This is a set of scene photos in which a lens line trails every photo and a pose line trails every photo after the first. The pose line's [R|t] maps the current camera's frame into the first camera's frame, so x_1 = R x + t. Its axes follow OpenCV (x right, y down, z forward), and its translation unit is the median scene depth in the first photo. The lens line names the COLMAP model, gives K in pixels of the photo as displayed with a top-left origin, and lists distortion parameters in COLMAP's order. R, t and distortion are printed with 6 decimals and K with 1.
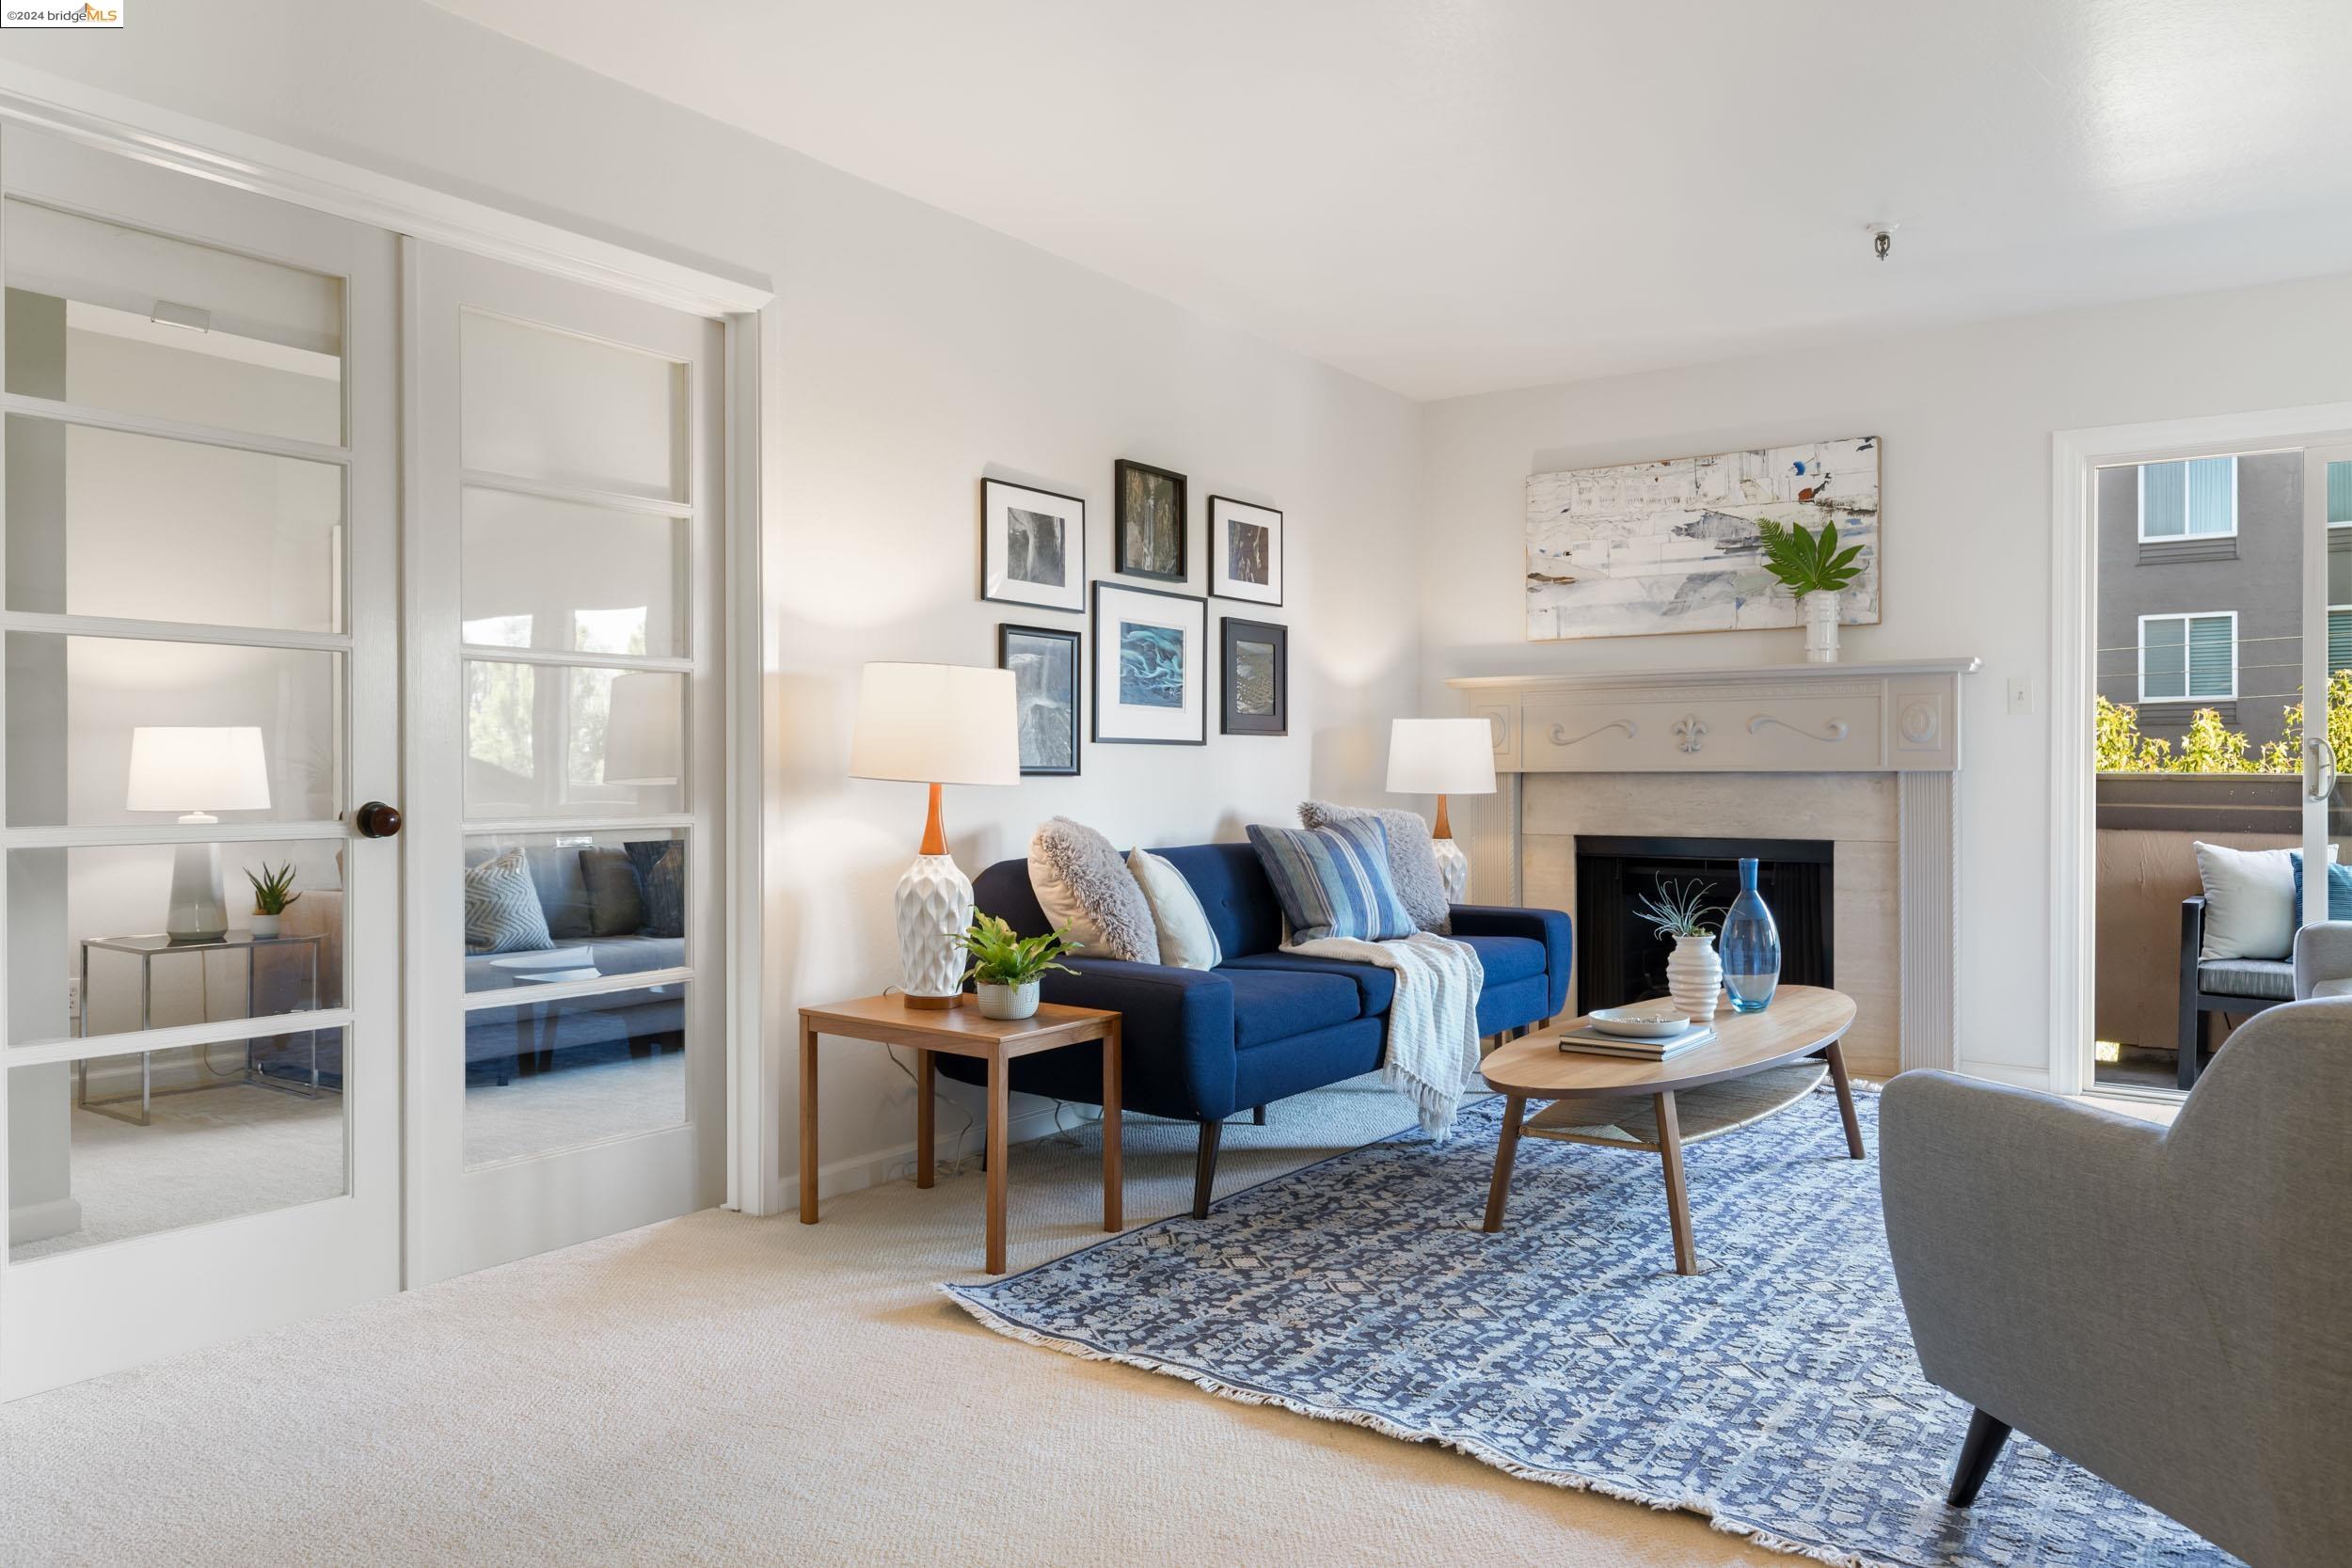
lens RADIAL K [[1624.0, 0, 1184.3], [0, 1624.0, 746.8], [0, 0, 1]] dist [-0.003950, -0.000202]
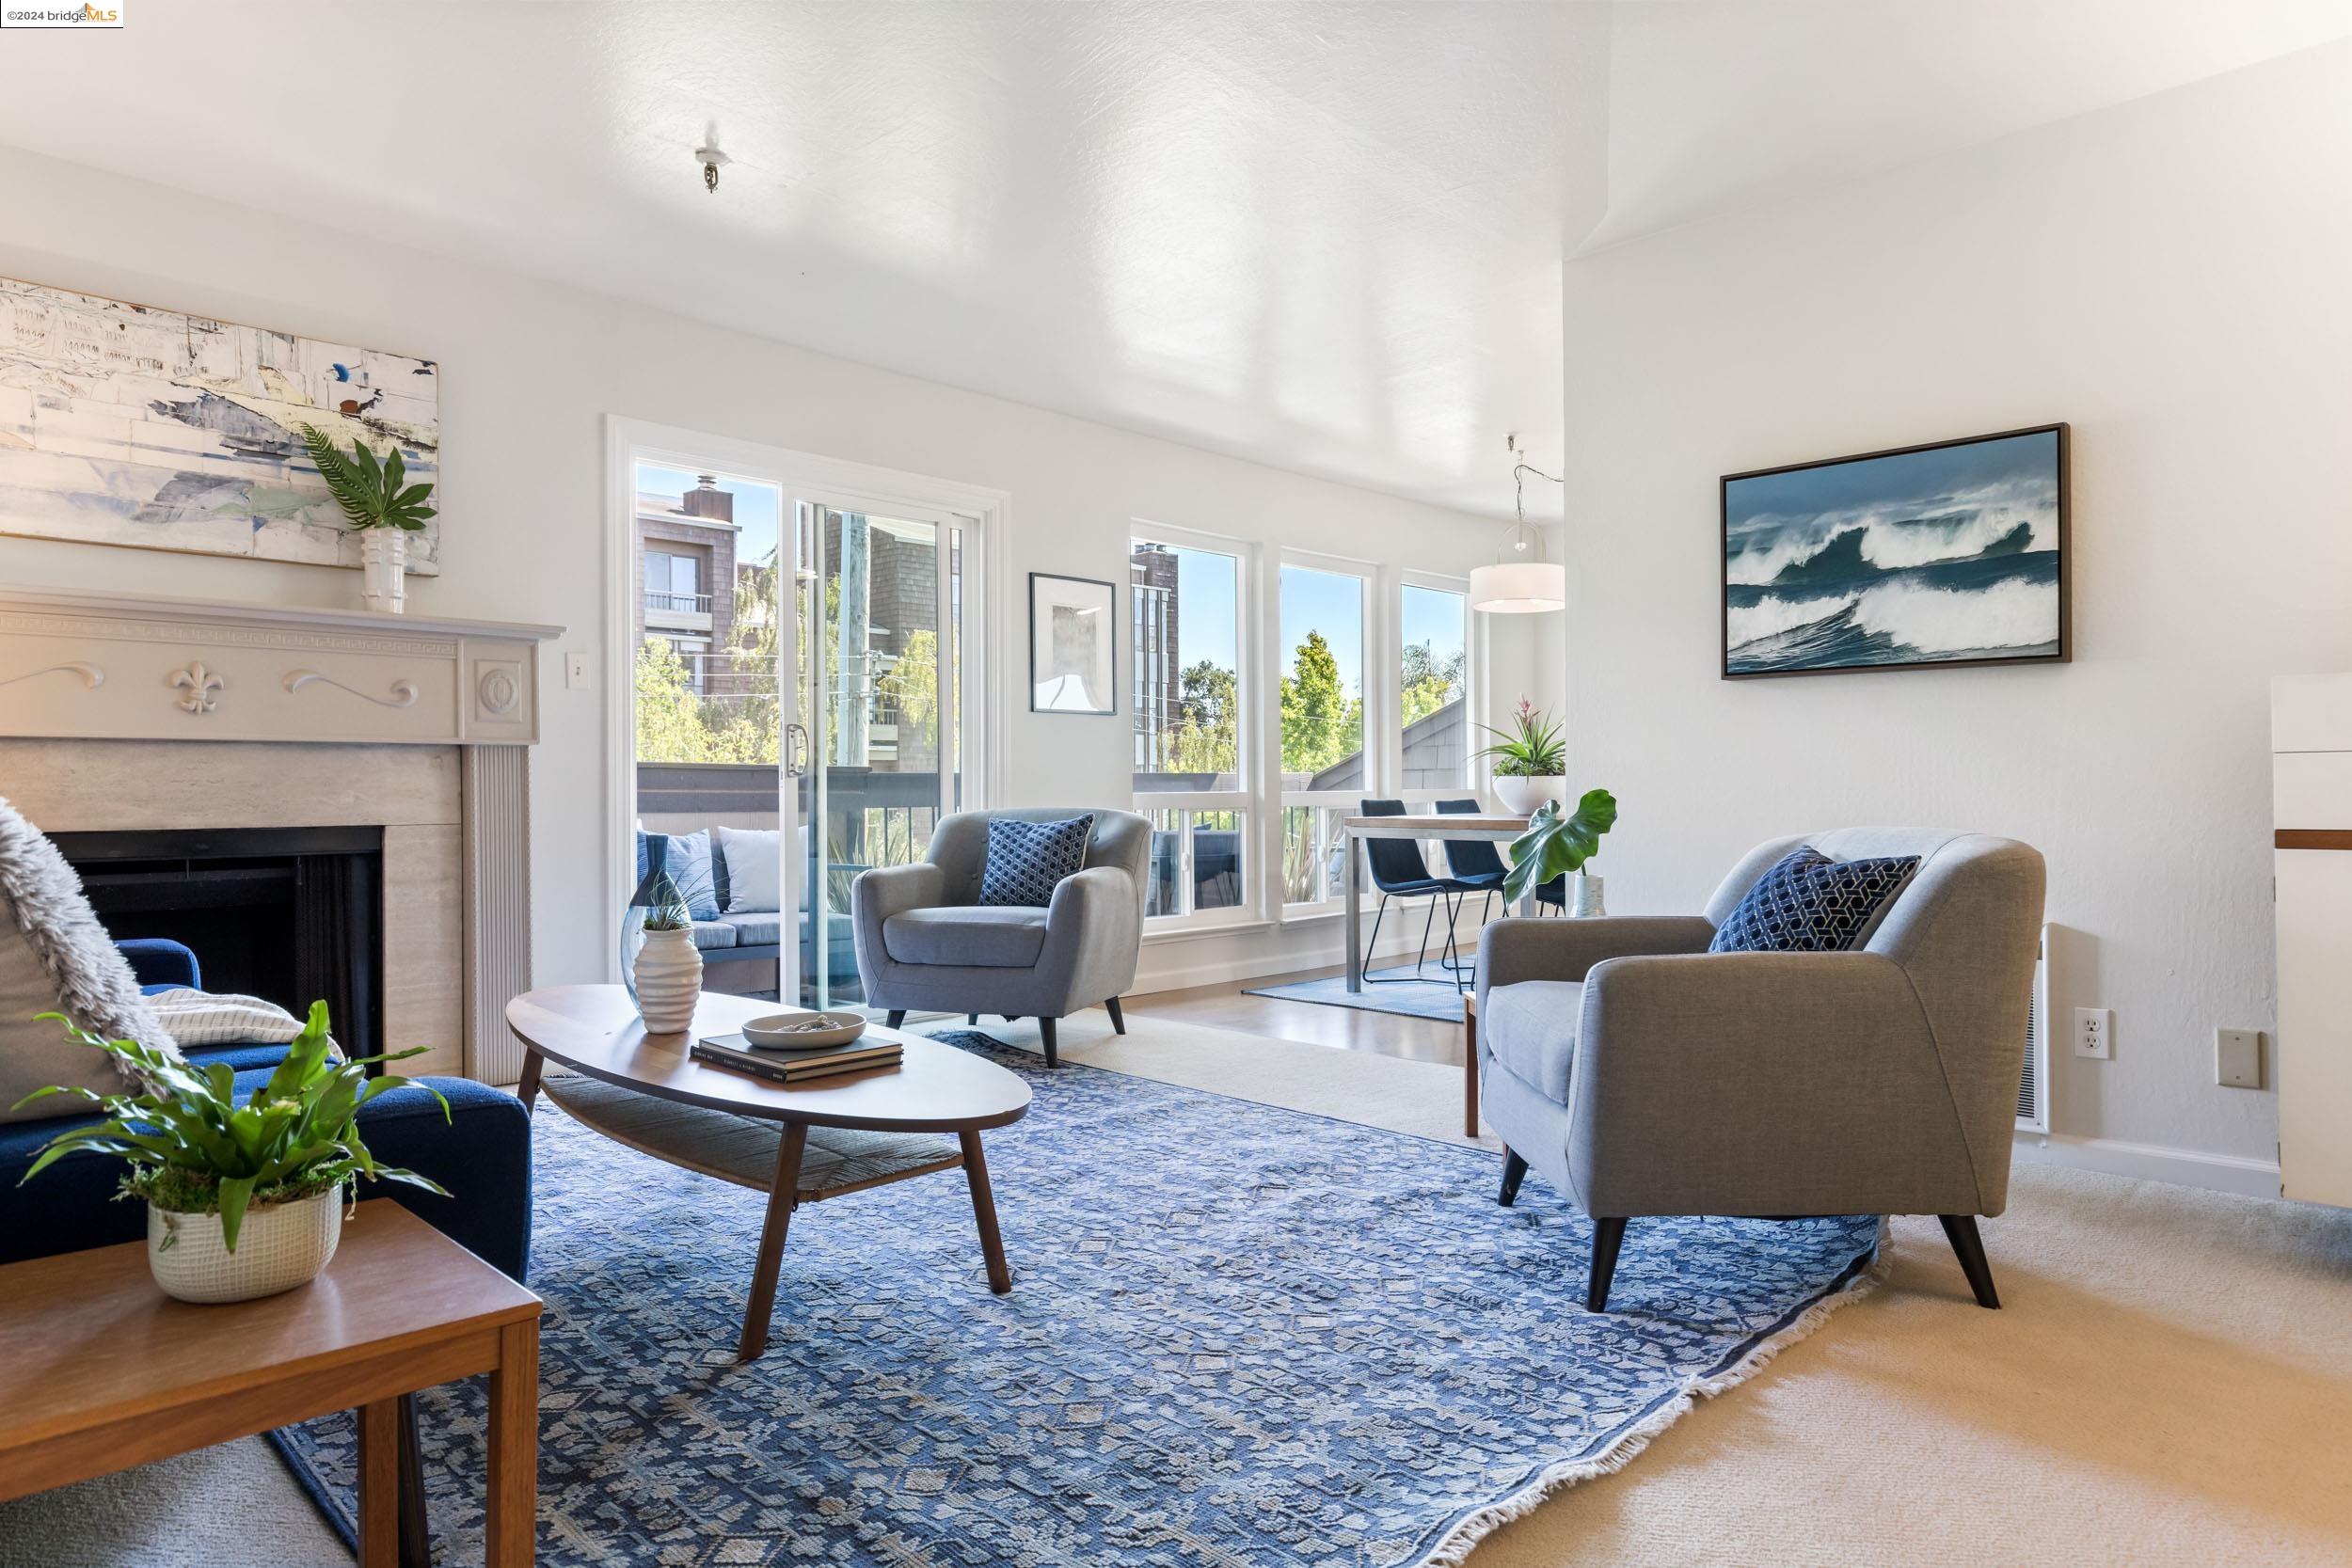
lens RADIAL K [[1404.0, 0, 1176.0], [0, 1404.0, 784.0], [0, 0, 1]] dist [0.001919, -0.000694]
pose [[0.154510, 0.001517, 0.987990, -0.272197], [-0.014944, 0.999888, 0.000802, 0.030718], [-0.987878, -0.014889, 0.154516, 0.501934]]
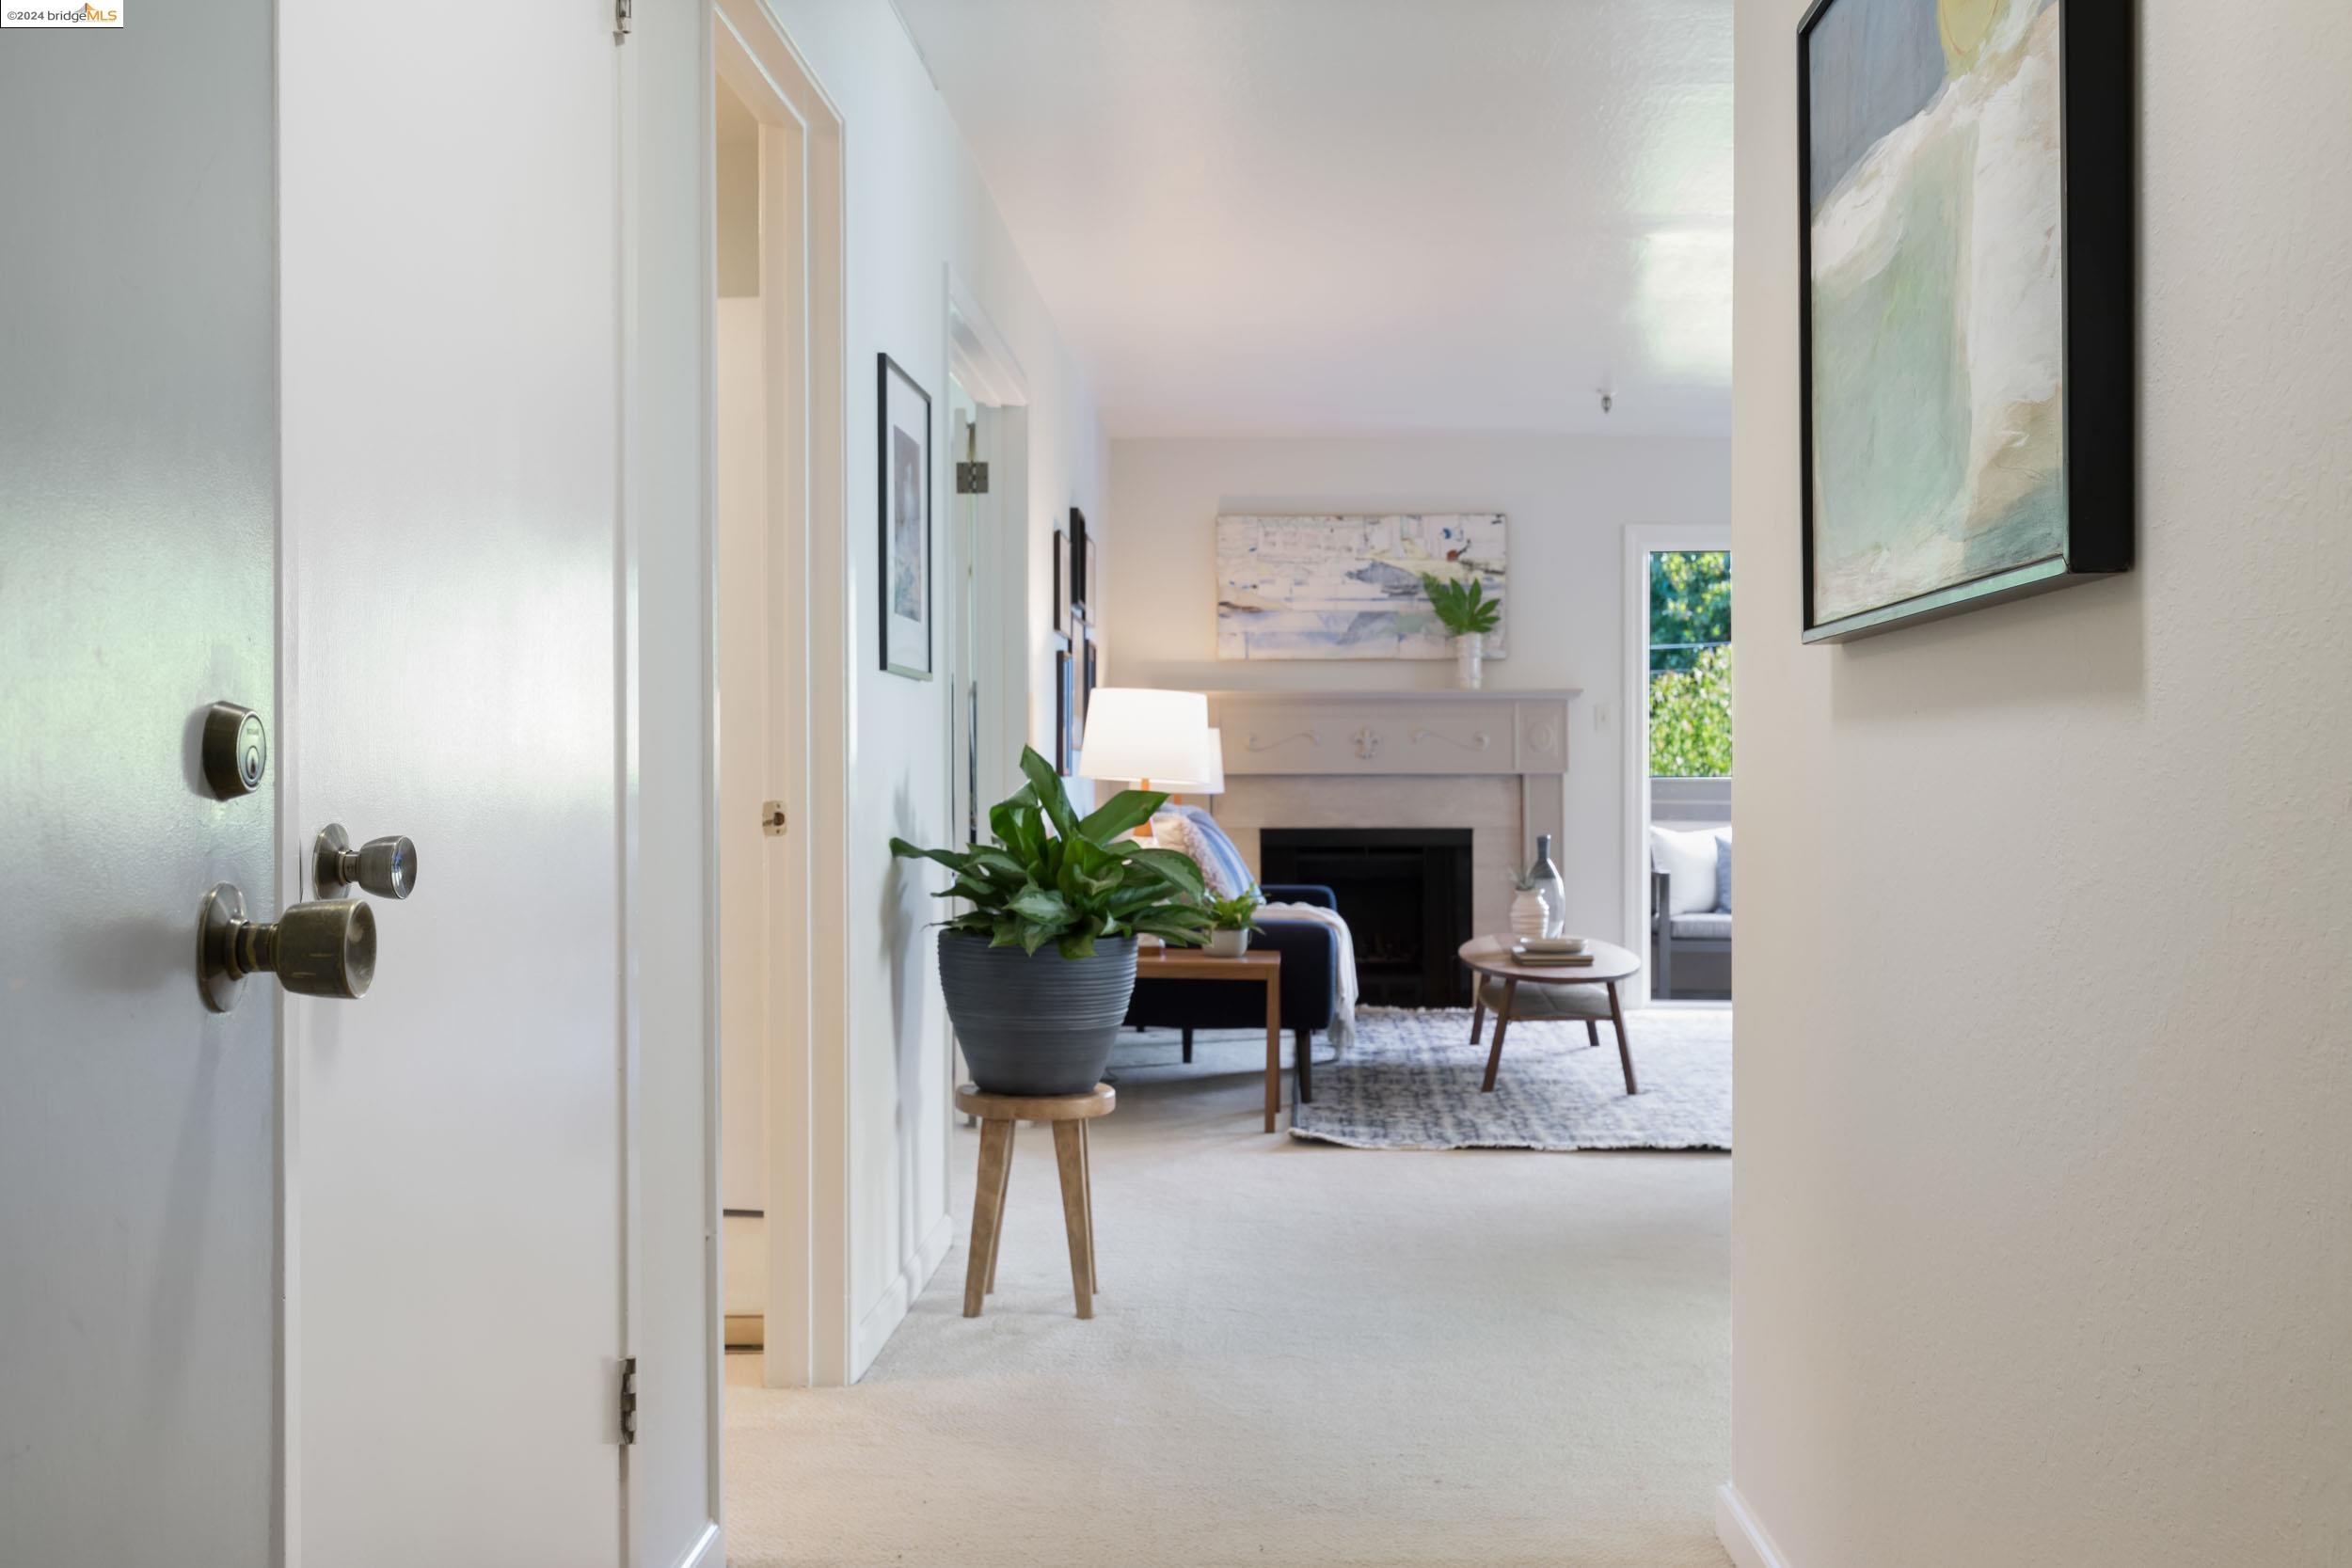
lens RADIAL K [[2230.8, 0, 1170.7], [0, 2230.8, 695.3], [0, 0, 1]] dist [0.009073, 0.002866]
pose [[0.842594, 0.020163, 0.538172, -0.779089], [-0.009403, 0.999697, -0.022733, -0.004700], [-0.538467, 0.014094, 0.842529, -0.364455]]
